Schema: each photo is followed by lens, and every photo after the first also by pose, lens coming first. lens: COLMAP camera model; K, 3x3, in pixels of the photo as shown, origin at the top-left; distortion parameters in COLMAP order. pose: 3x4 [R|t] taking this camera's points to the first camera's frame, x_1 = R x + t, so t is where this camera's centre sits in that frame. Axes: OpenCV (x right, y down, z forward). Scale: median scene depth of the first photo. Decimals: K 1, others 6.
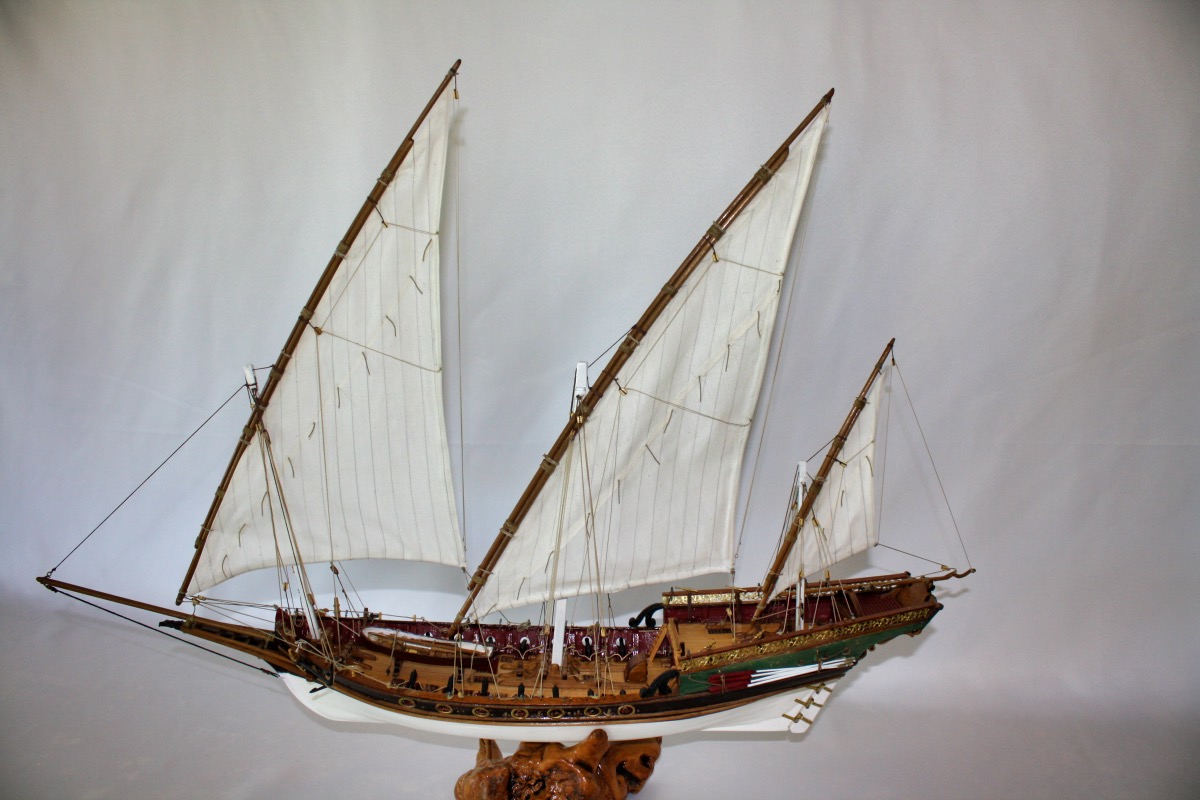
lens RADIAL K [[1015.7, 0, 602.9], [0, 1015.7, 399.8], [0, 0, 1]] dist [-0.130089, 0.054988]
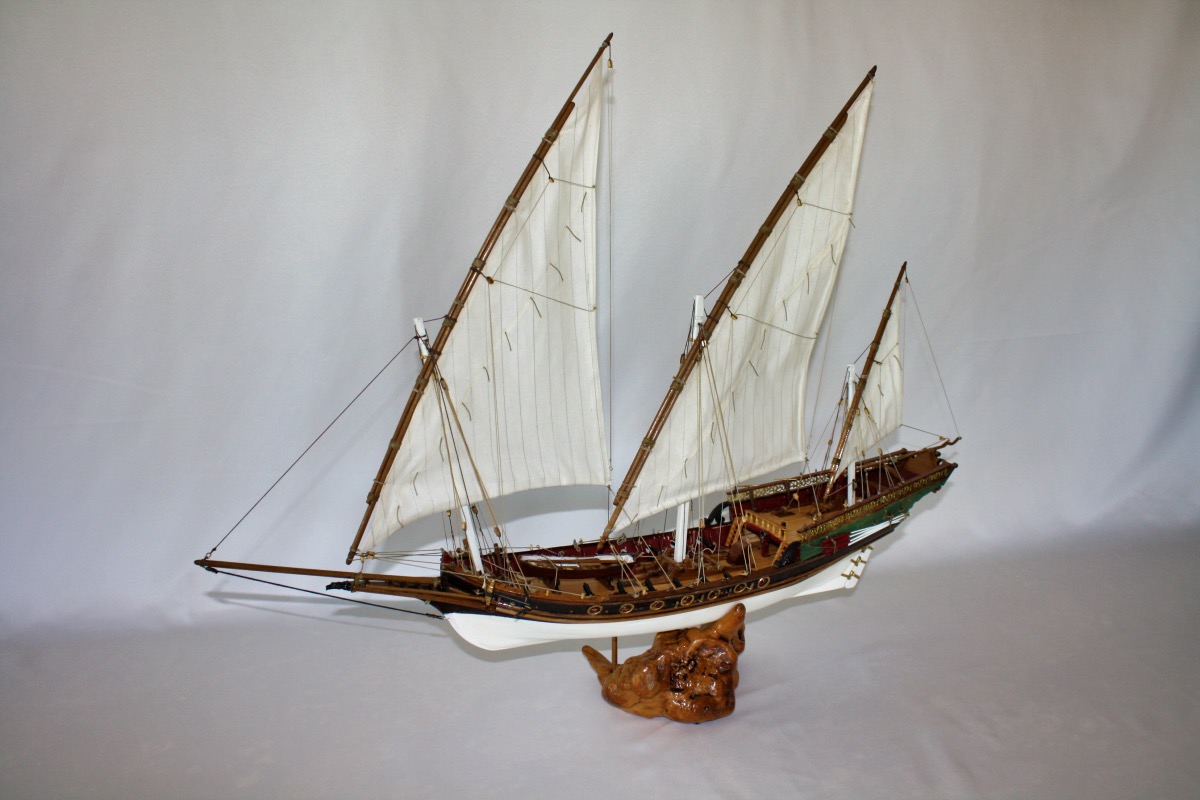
lens RADIAL K [[1107.2, 0, 599.7], [0, 1107.2, 396.3], [0, 0, 1]] dist [-0.114126, 0.000000]
pose [[0.912237, -0.100212, 0.397216, -0.634163], [0.092213, 0.994966, 0.039243, 0.018713], [-0.399149, 0.000830, 0.916886, -0.122116]]
